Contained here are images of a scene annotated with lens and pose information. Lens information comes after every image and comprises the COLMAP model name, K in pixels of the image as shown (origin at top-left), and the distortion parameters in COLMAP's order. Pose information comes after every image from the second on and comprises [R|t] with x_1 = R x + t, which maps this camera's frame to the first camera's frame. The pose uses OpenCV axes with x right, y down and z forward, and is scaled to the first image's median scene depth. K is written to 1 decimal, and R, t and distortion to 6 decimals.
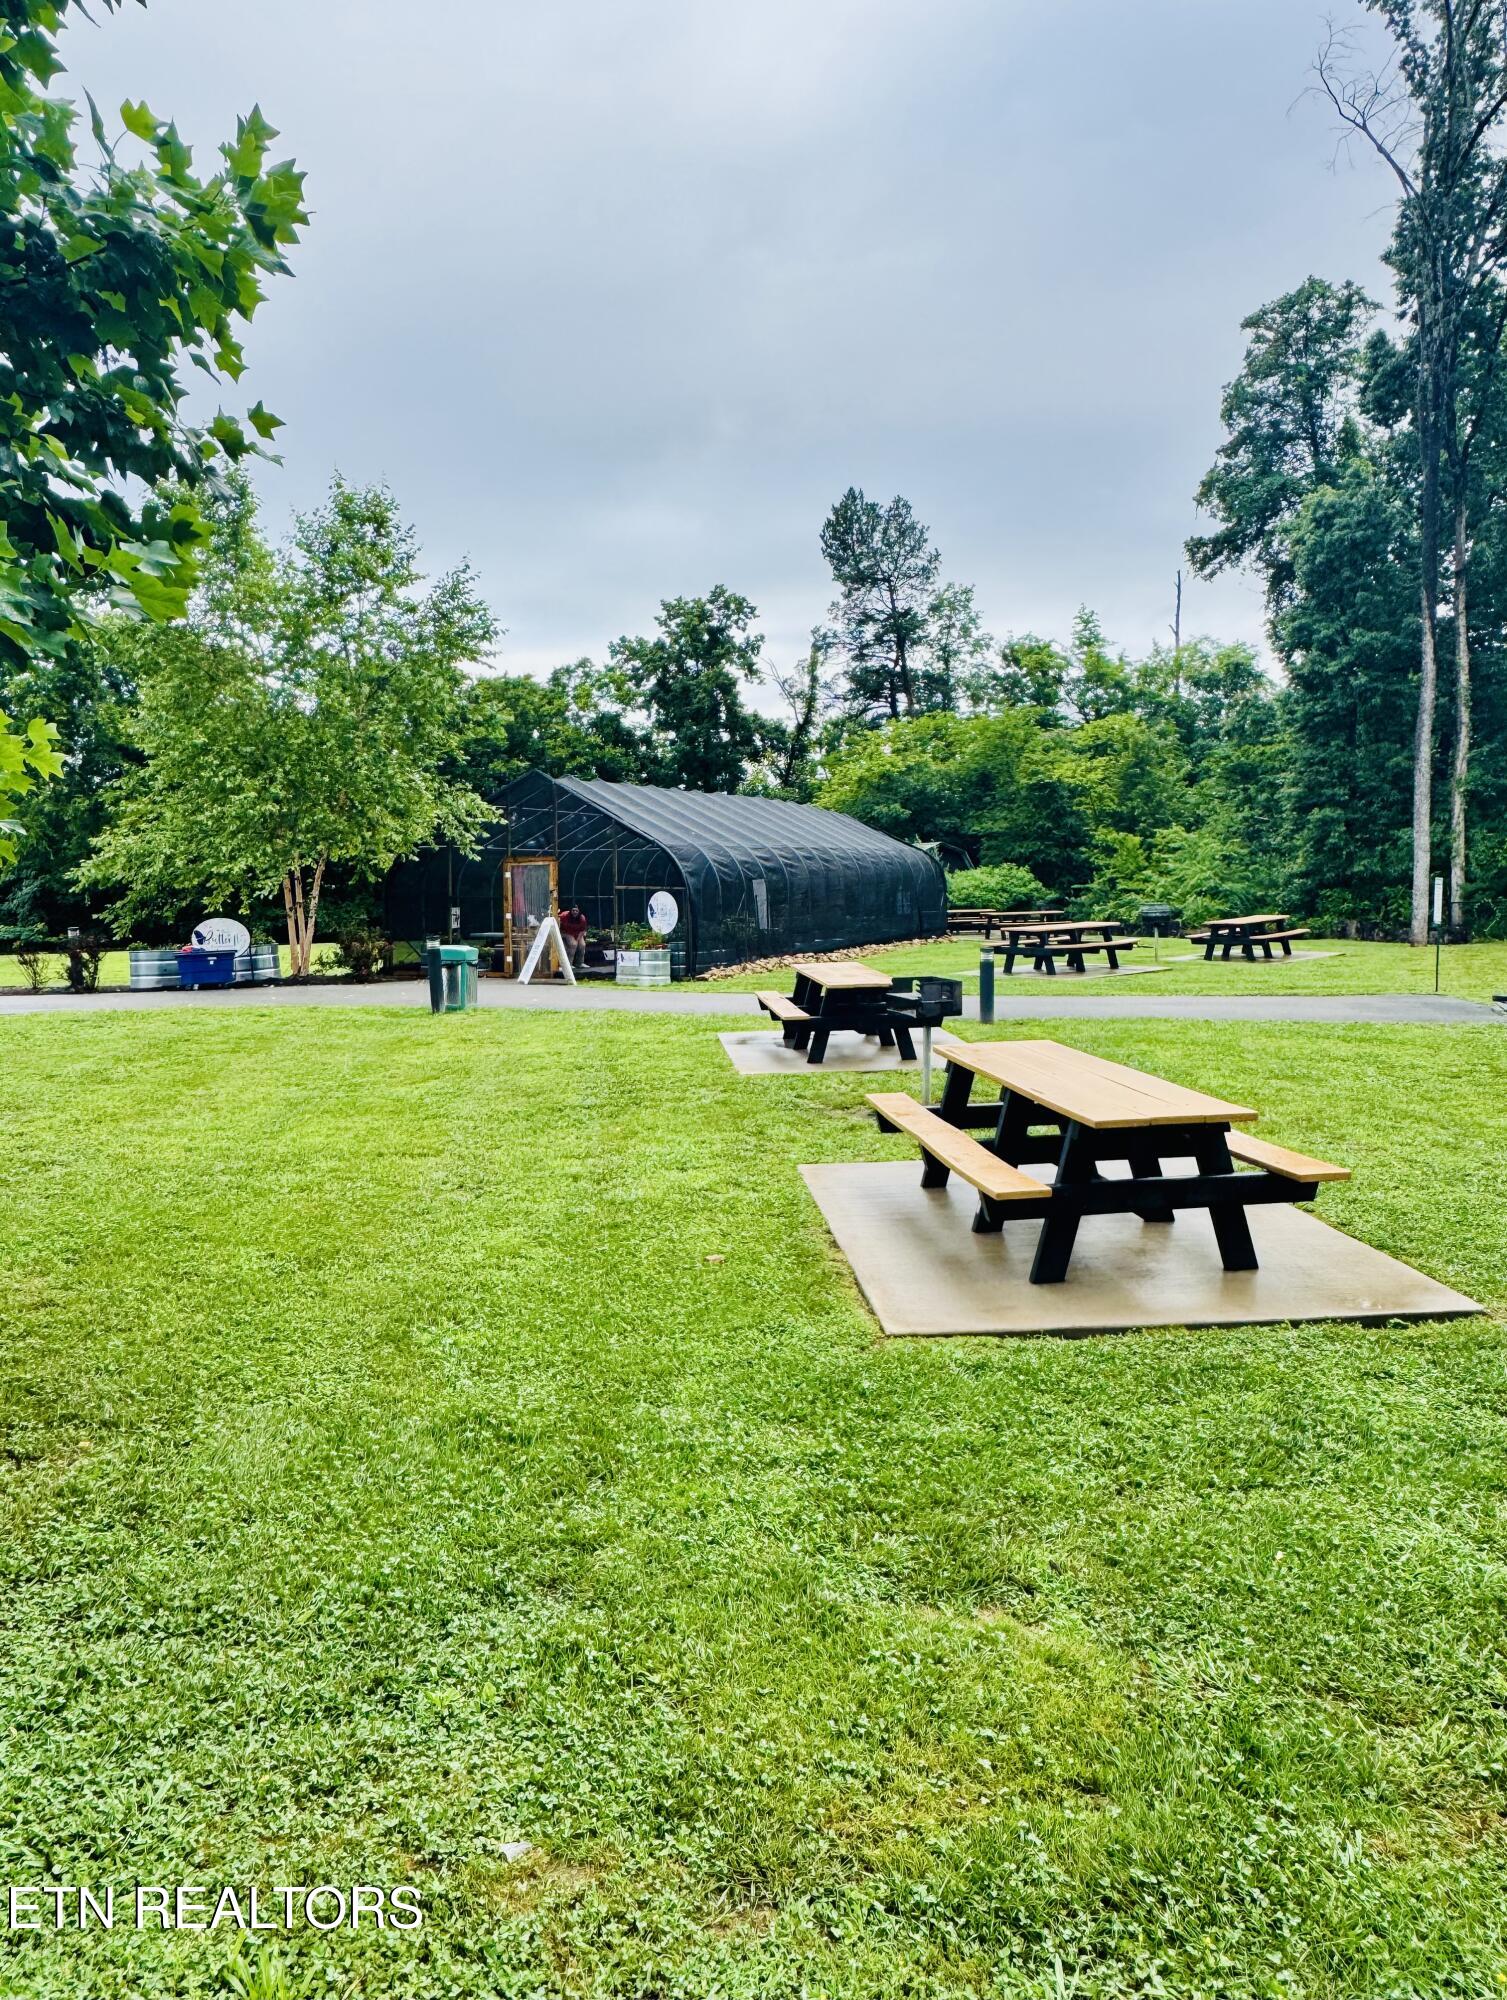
lens RADIAL K [[1367.0, 0, 744.7], [0, 1367.0, 991.5], [0, 0, 1]] dist [-0.015268, 0.006428]
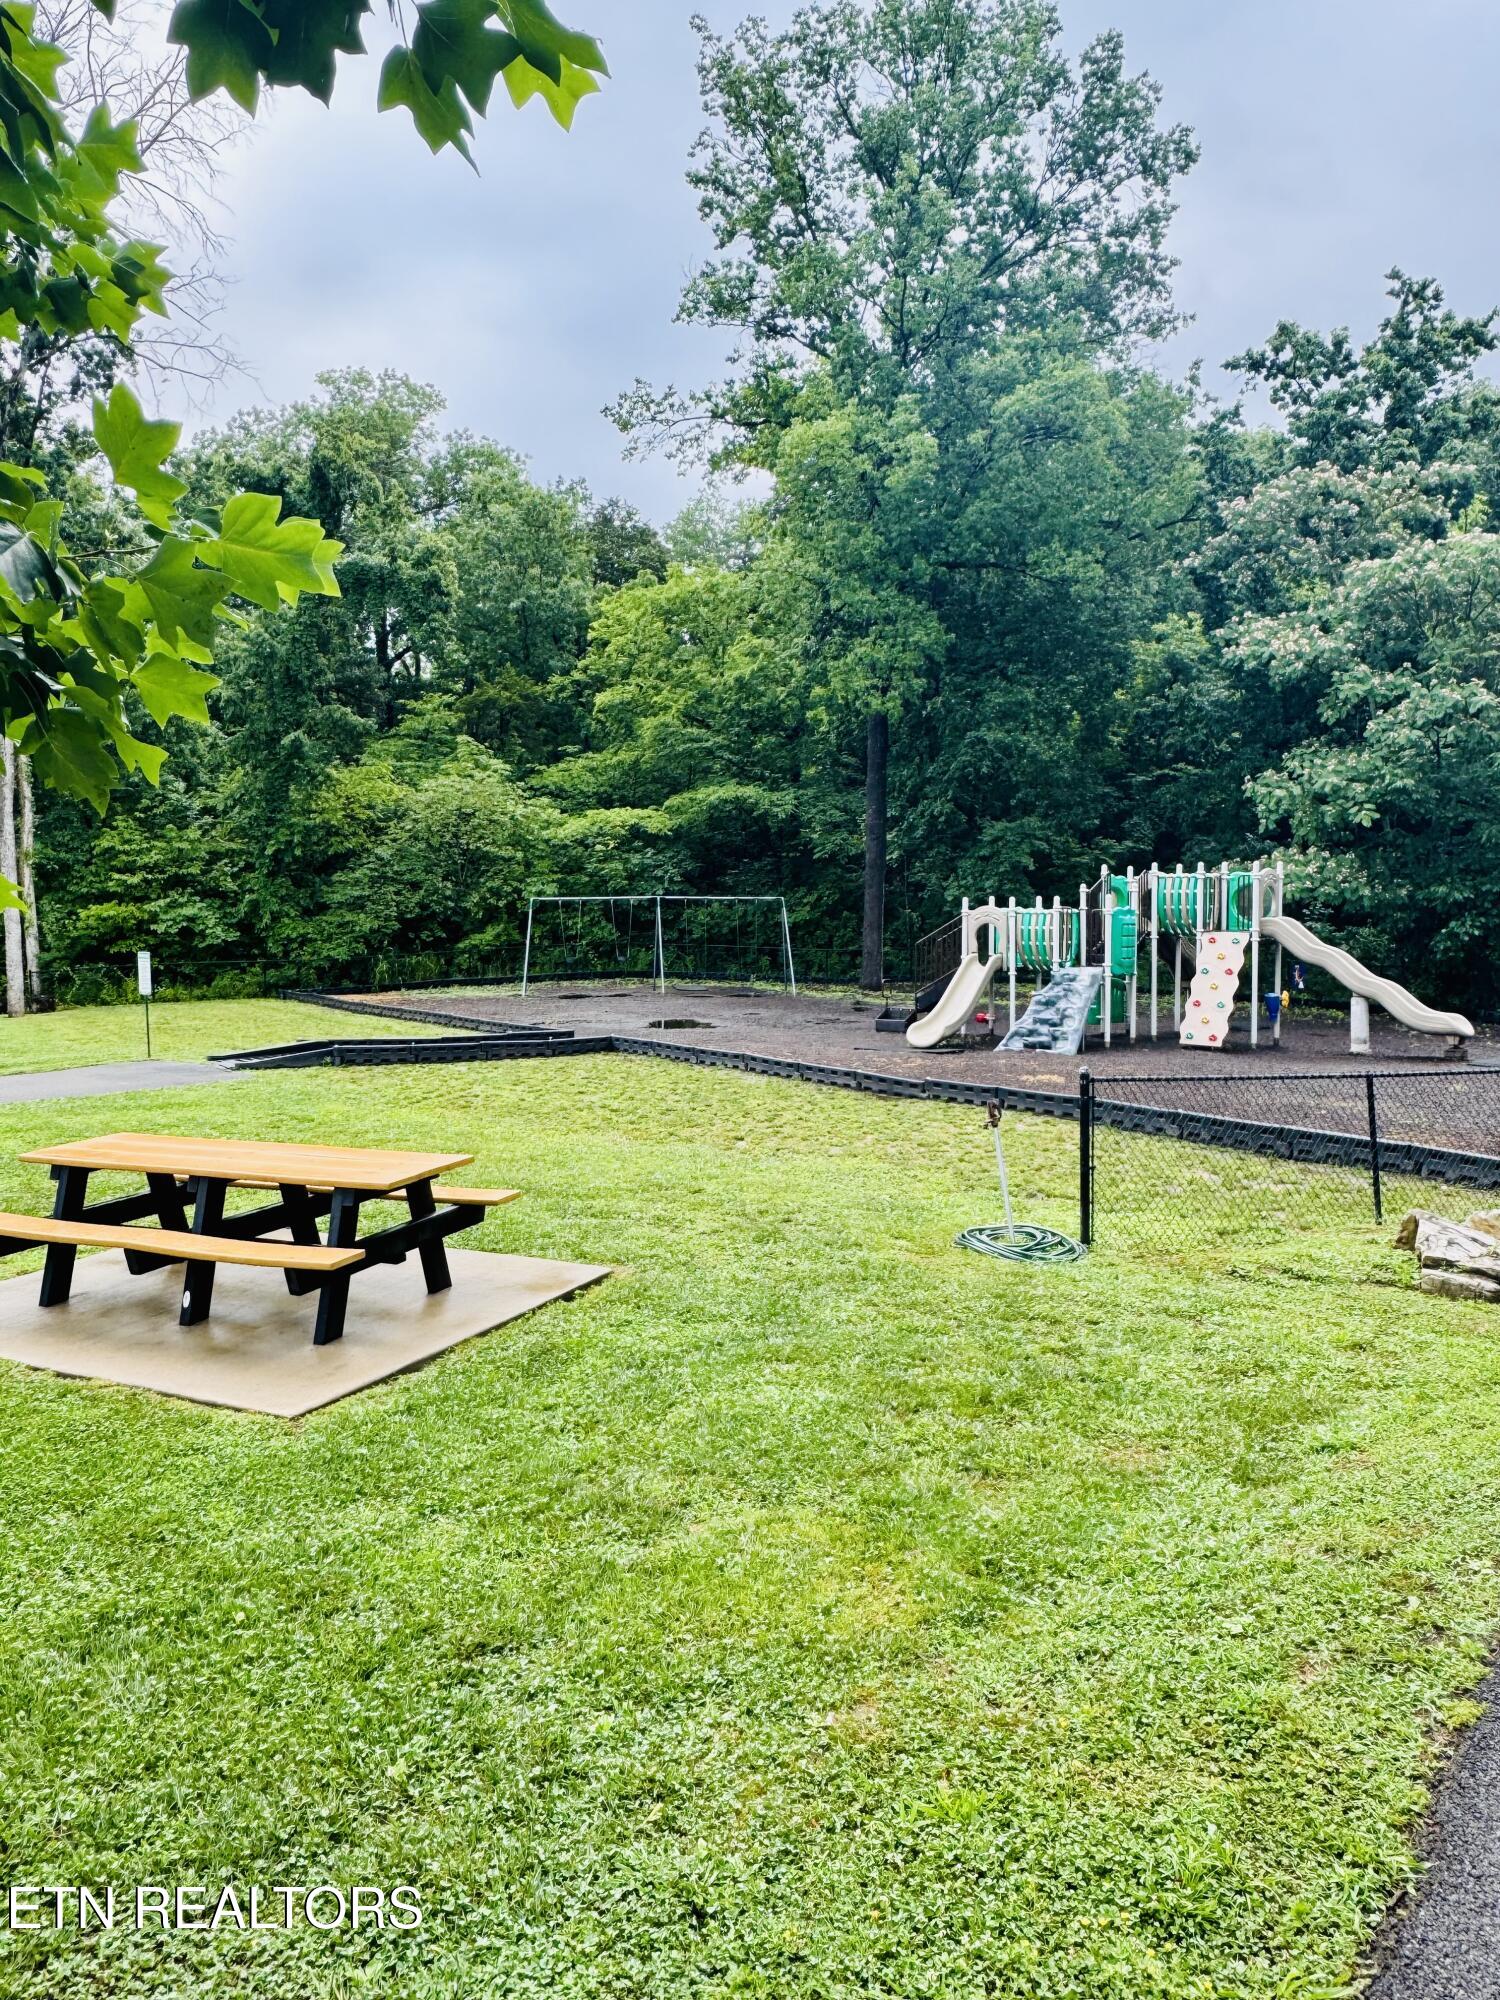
lens RADIAL K [[1367.0, 0, 740.8], [0, 1367.0, 1002.9], [0, 0, 1]] dist [-0.015268, 0.006428]
pose [[0.502733, -0.054148, 0.862744, -0.584668], [0.087045, 0.996135, 0.011798, -0.046656], [-0.860048, 0.069167, 0.505503, 0.145251]]
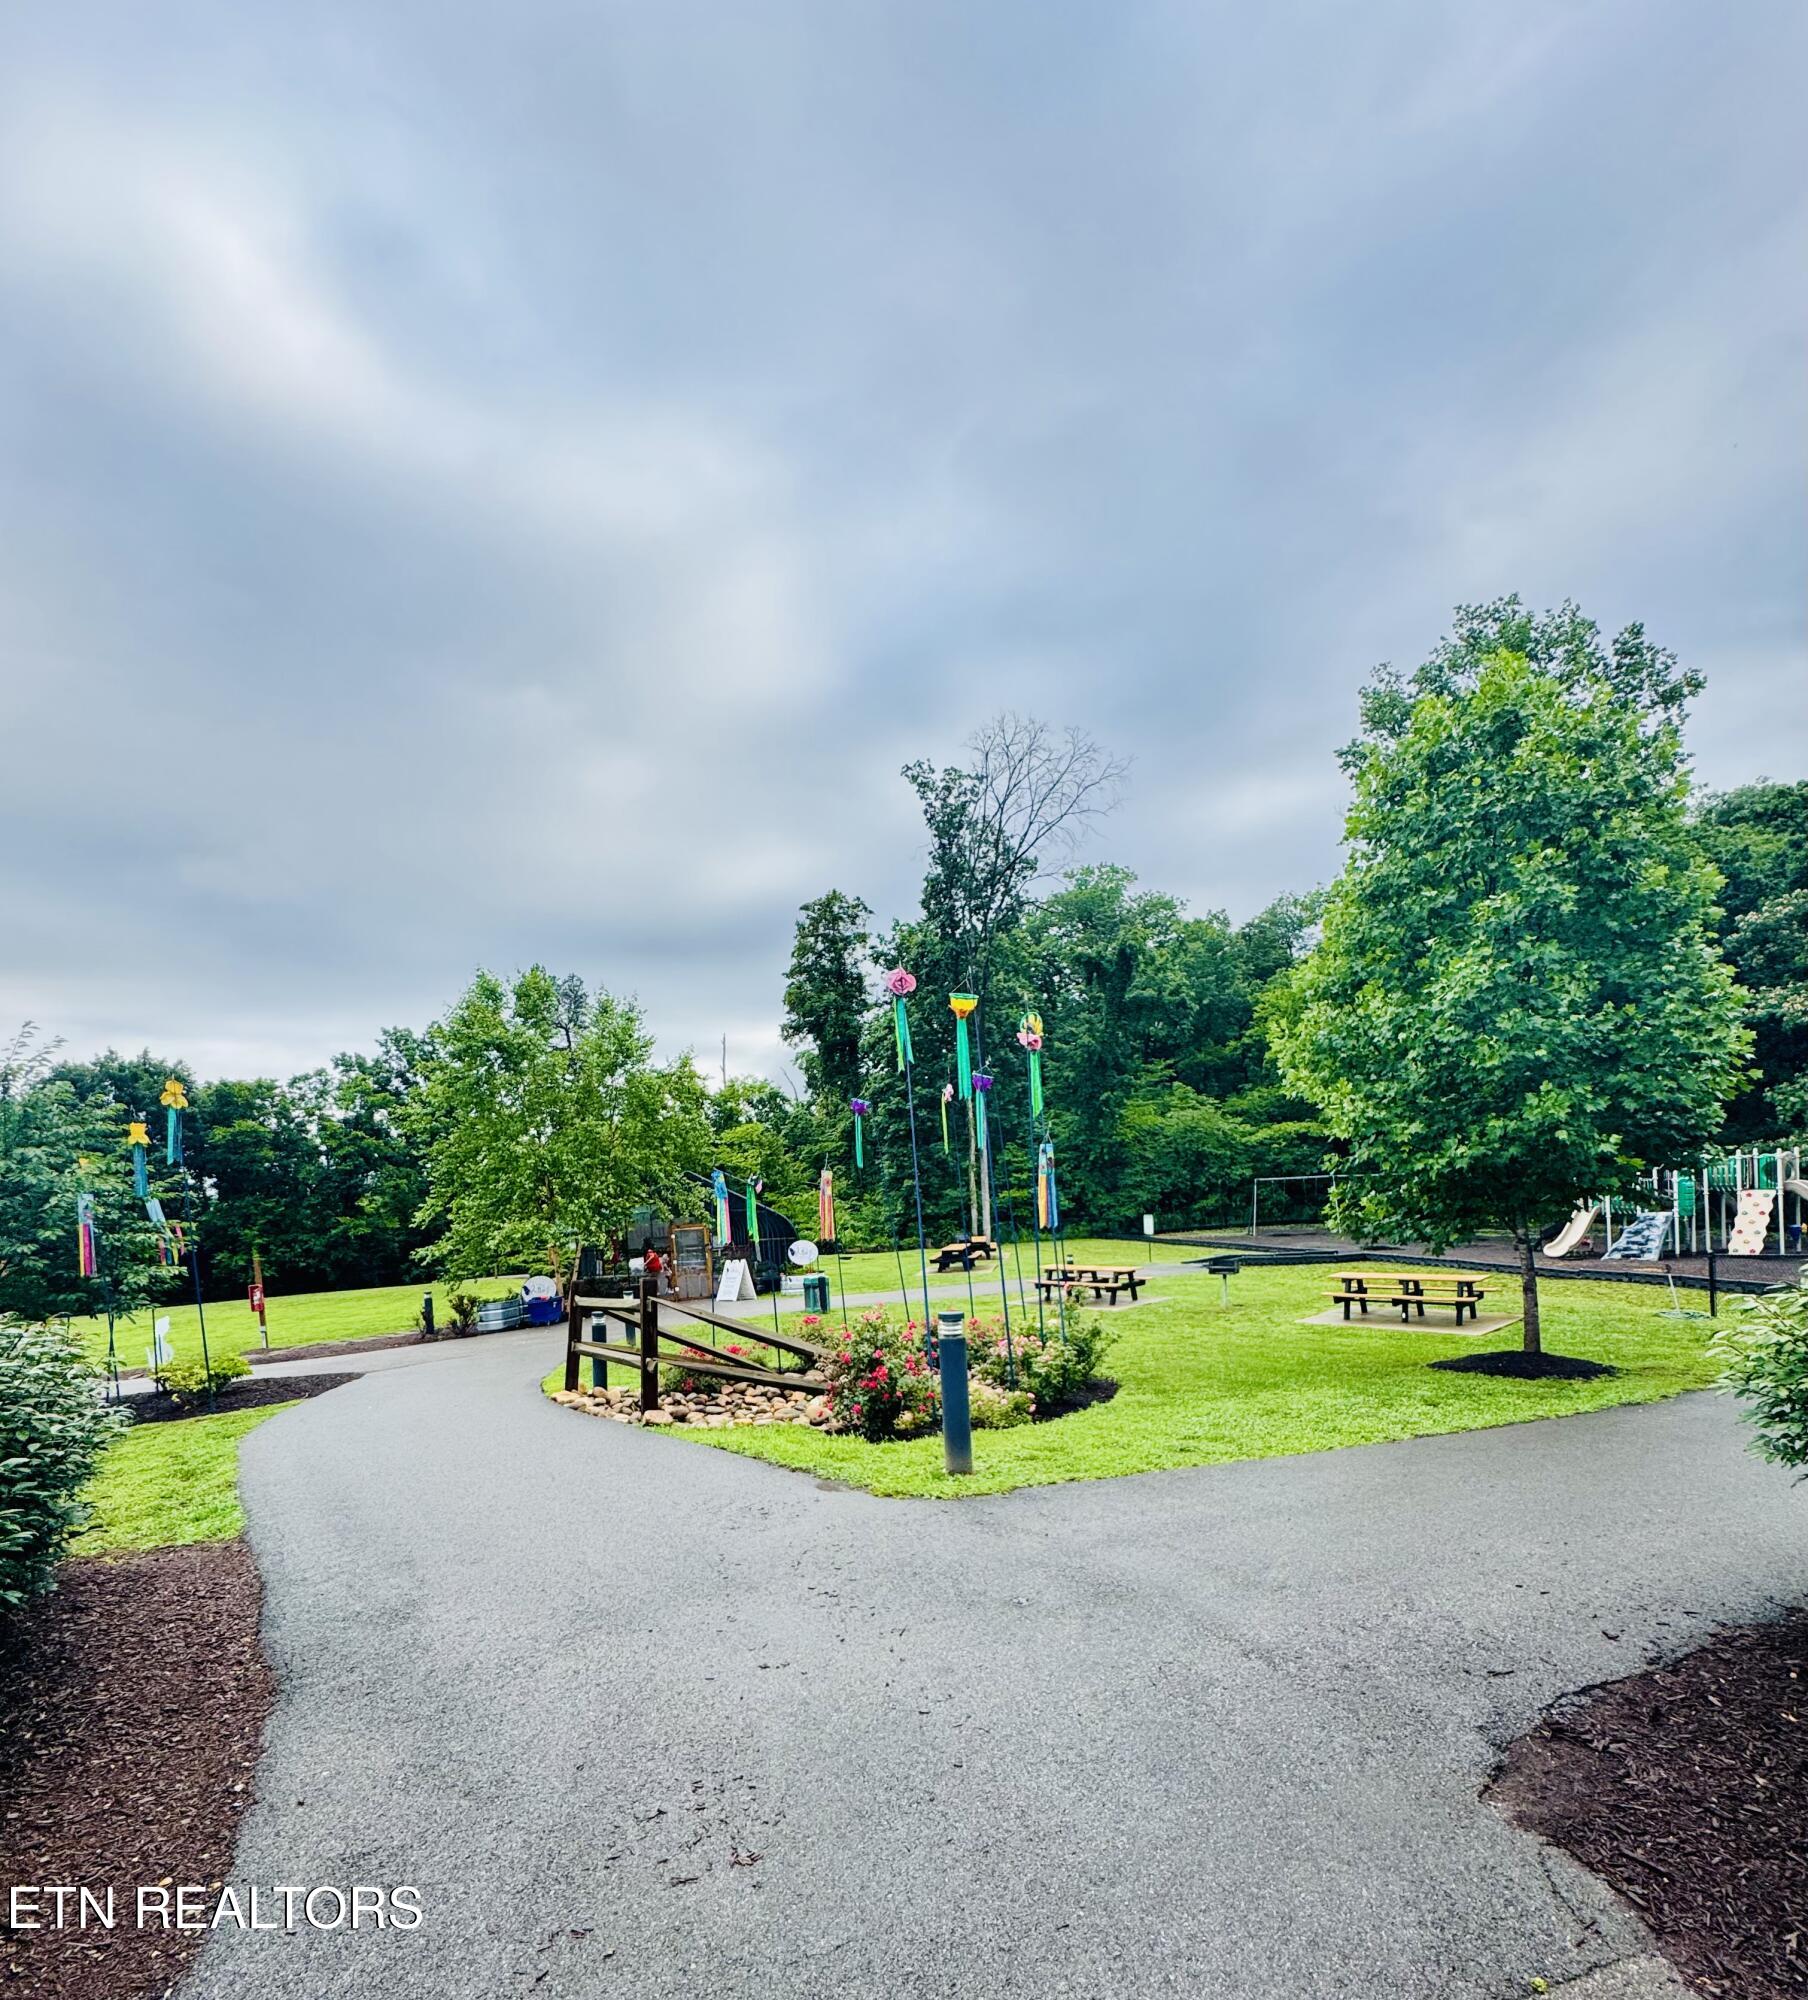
lens RADIAL K [[925.5, 0, 942.6], [0, 925.5, 1198.3], [0, 0, 1]] dist [-0.001518, -0.000356]
pose [[0.783177, -0.028714, 0.621136, -2.186543], [0.094003, 0.992919, -0.072626, -0.081684], [-0.614652, 0.115268, 0.780331, -0.117062]]
